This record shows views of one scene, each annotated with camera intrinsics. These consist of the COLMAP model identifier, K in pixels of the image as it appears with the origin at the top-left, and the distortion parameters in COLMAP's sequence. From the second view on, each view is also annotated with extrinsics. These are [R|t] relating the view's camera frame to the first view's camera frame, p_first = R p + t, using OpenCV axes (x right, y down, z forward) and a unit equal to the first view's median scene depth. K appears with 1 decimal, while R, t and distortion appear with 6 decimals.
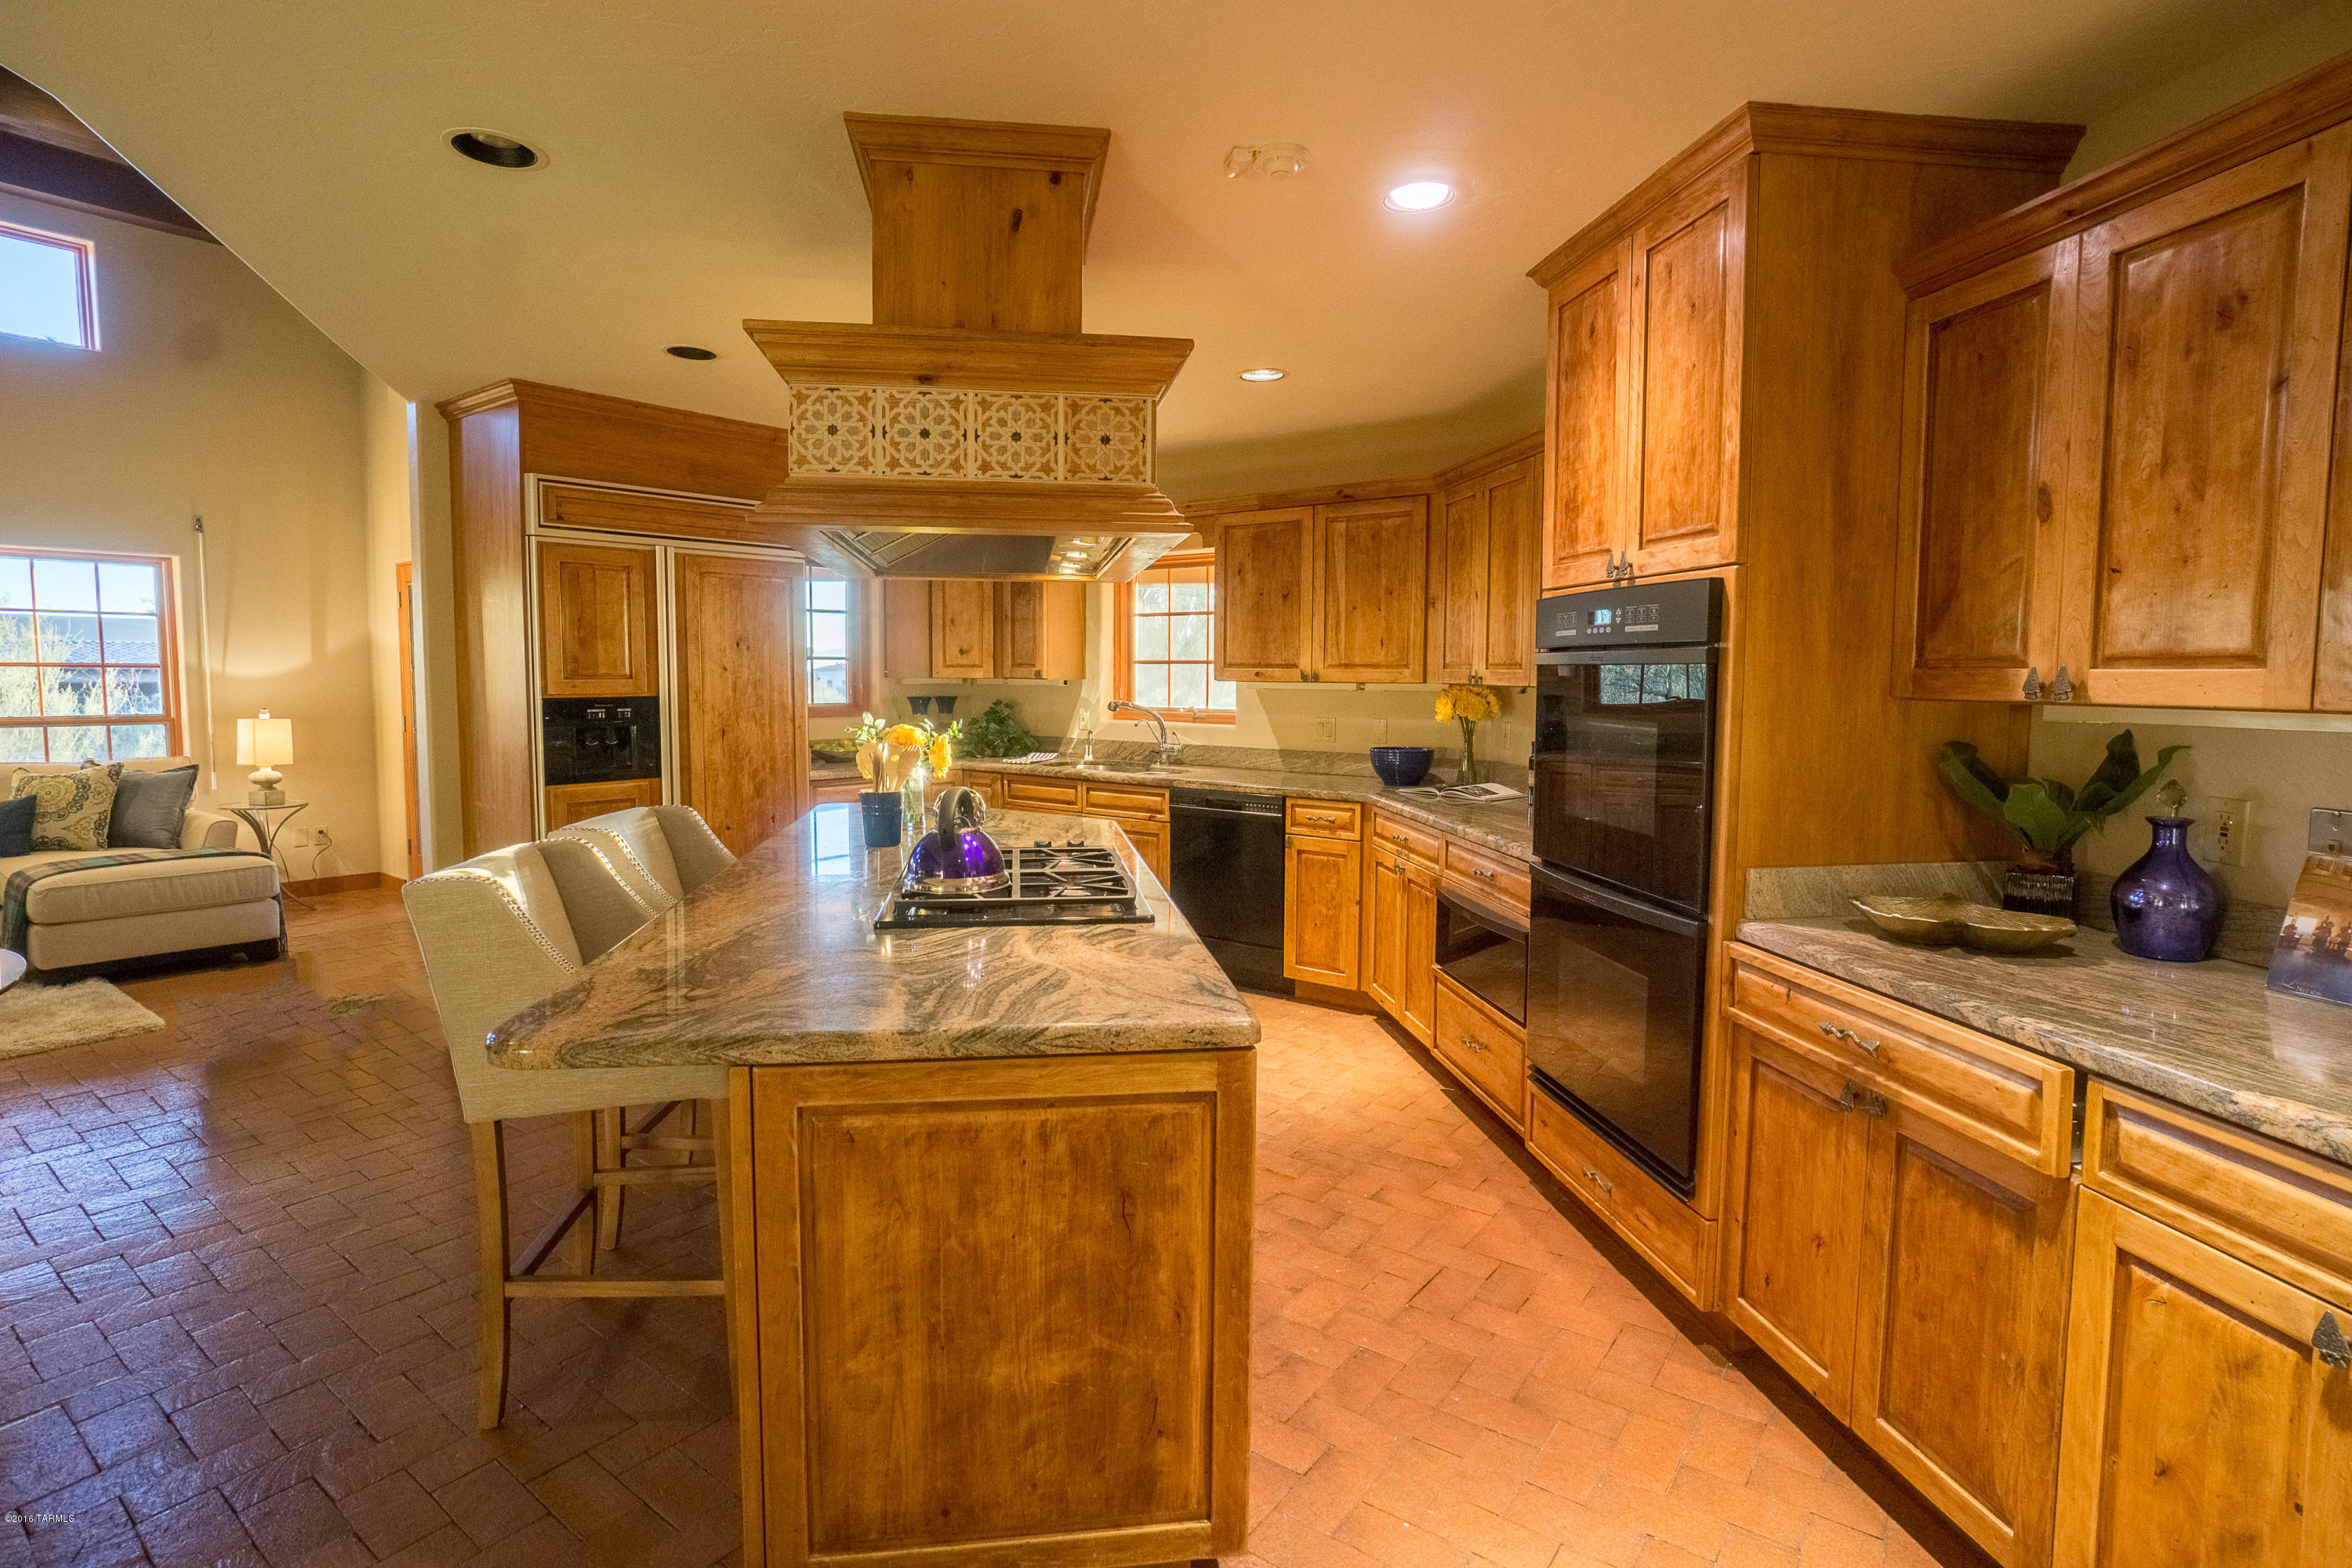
lens RADIAL K [[1156.1, 0, 1161.3], [0, 1156.1, 760.8], [0, 0, 1]] dist [-0.050077, 0.025535]
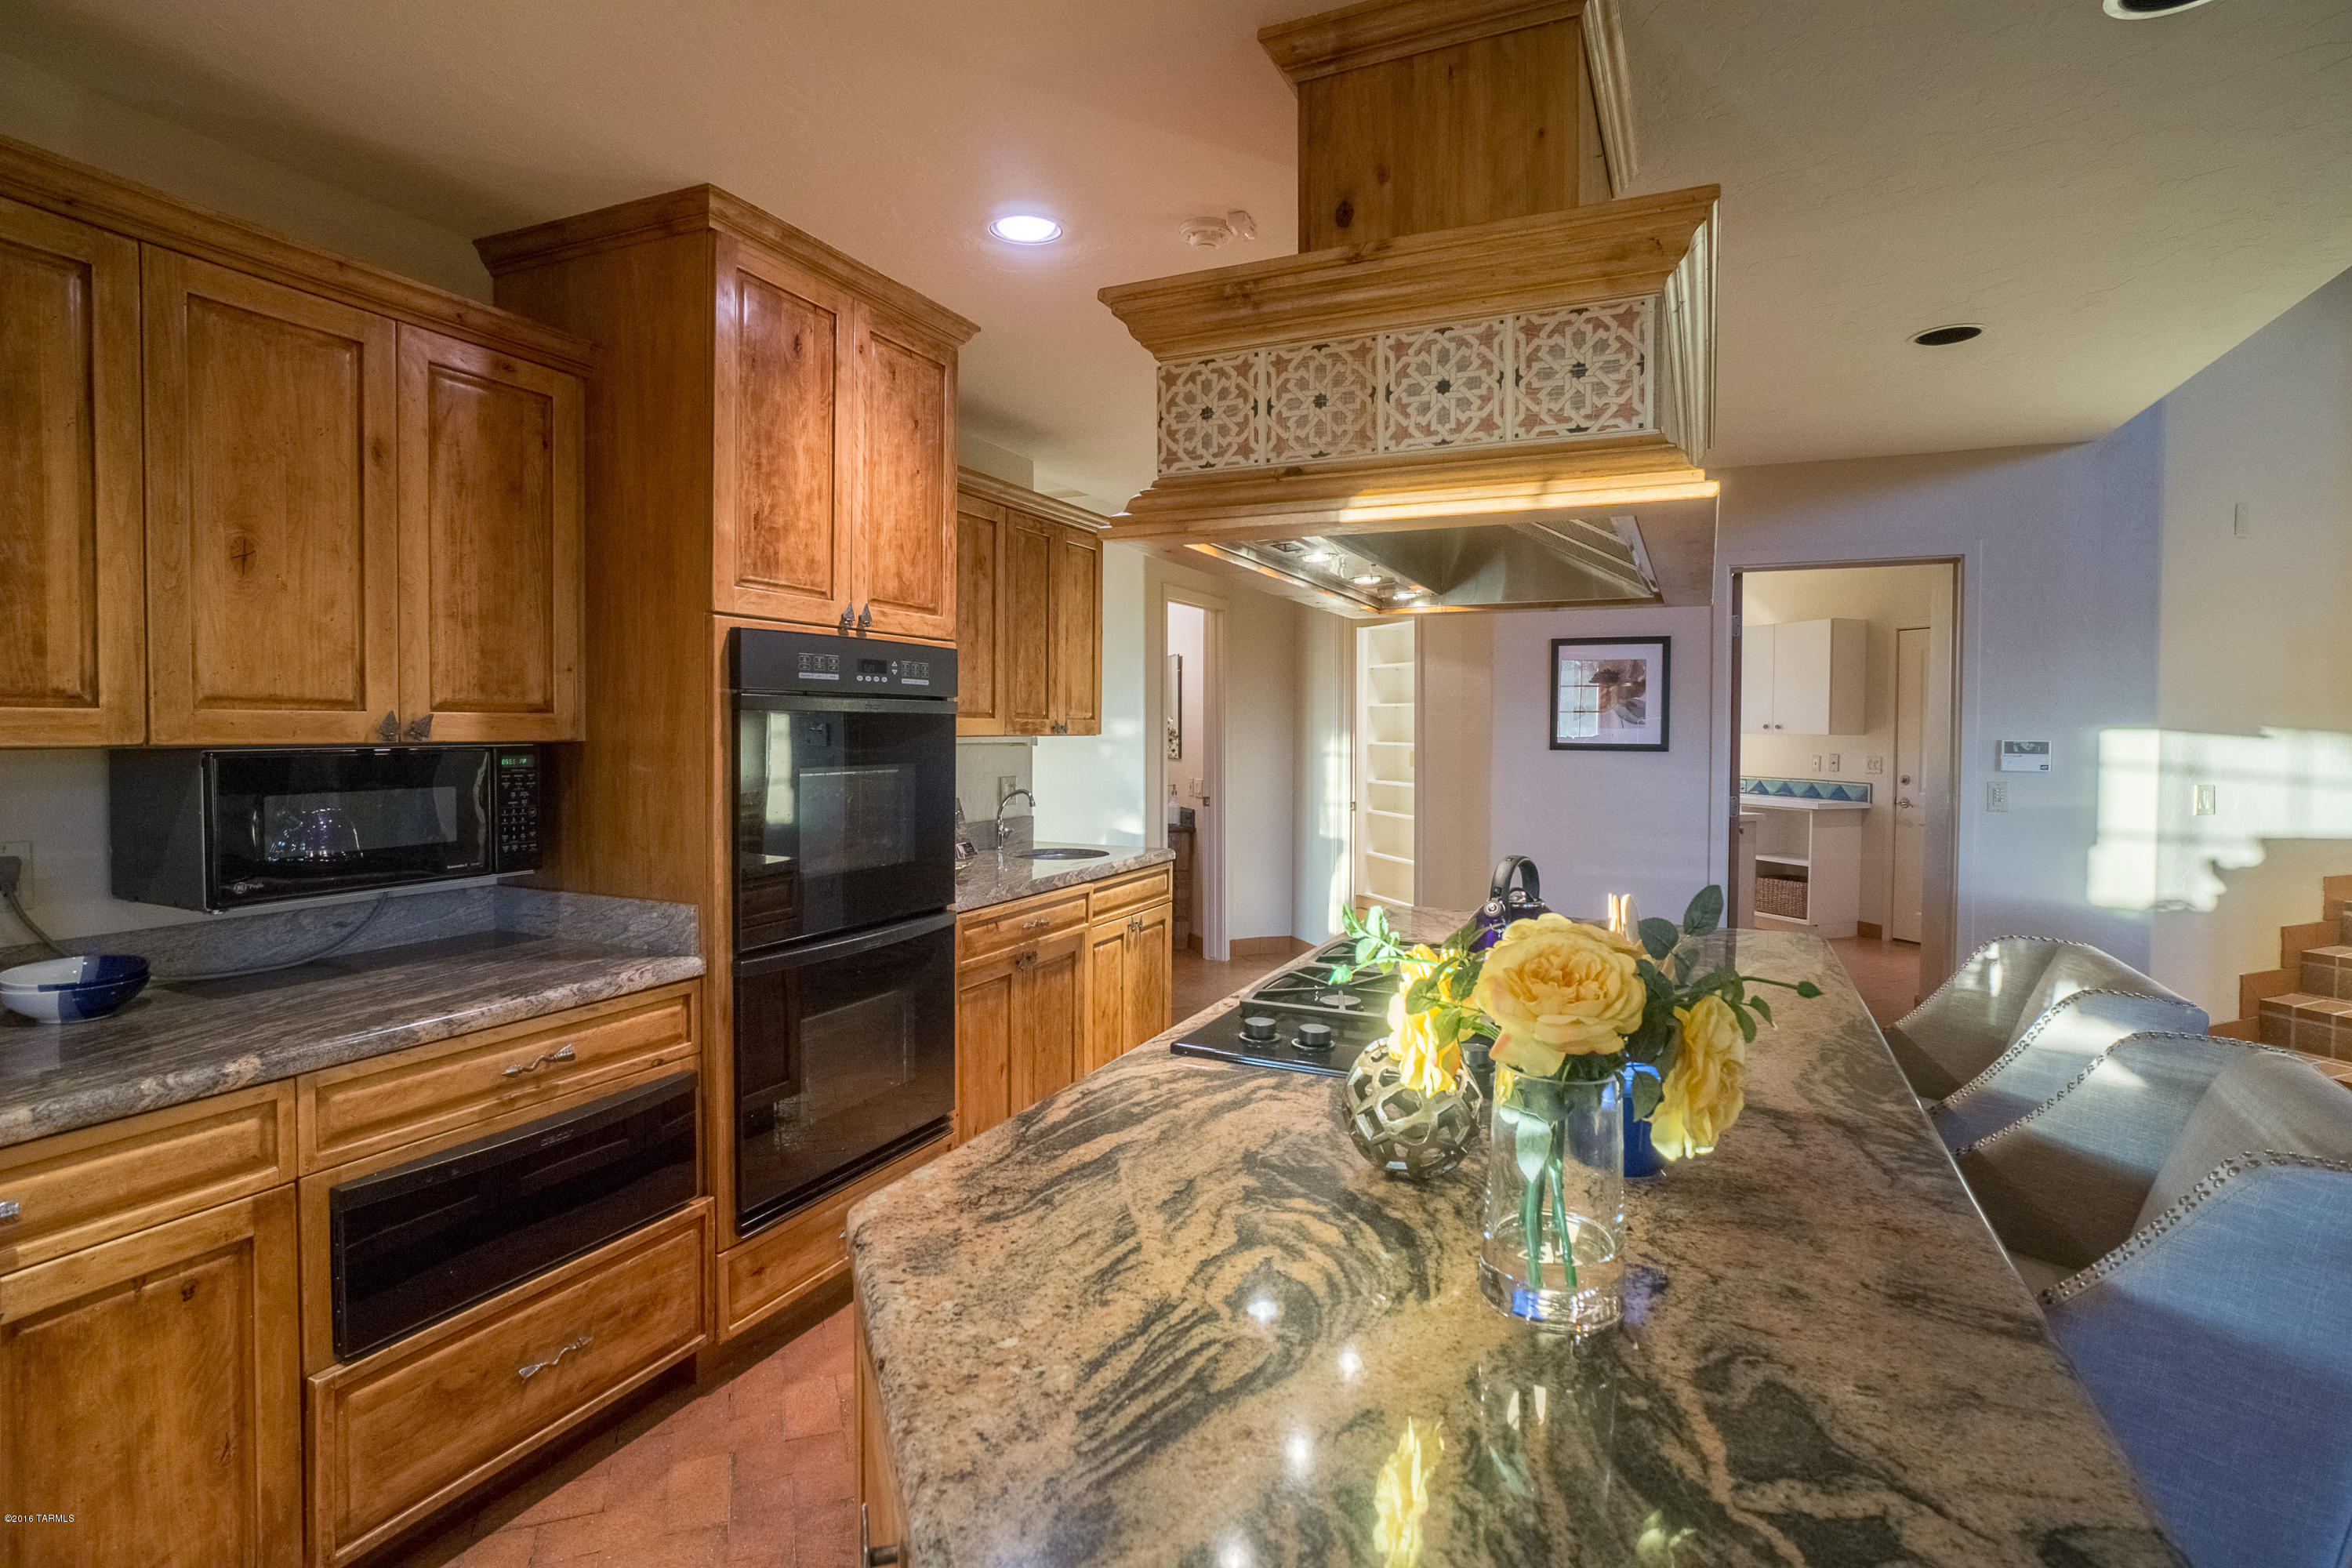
lens RADIAL K [[1156.1, 0, 1161.3], [0, 1156.1, 760.8], [0, 0, 1]] dist [-0.050077, 0.025535]
pose [[-0.839206, -0.026016, 0.543192, -0.201645], [0.032610, 0.994650, 0.098020, -0.068915], [-0.542836, 0.099973, -0.833867, 0.889271]]
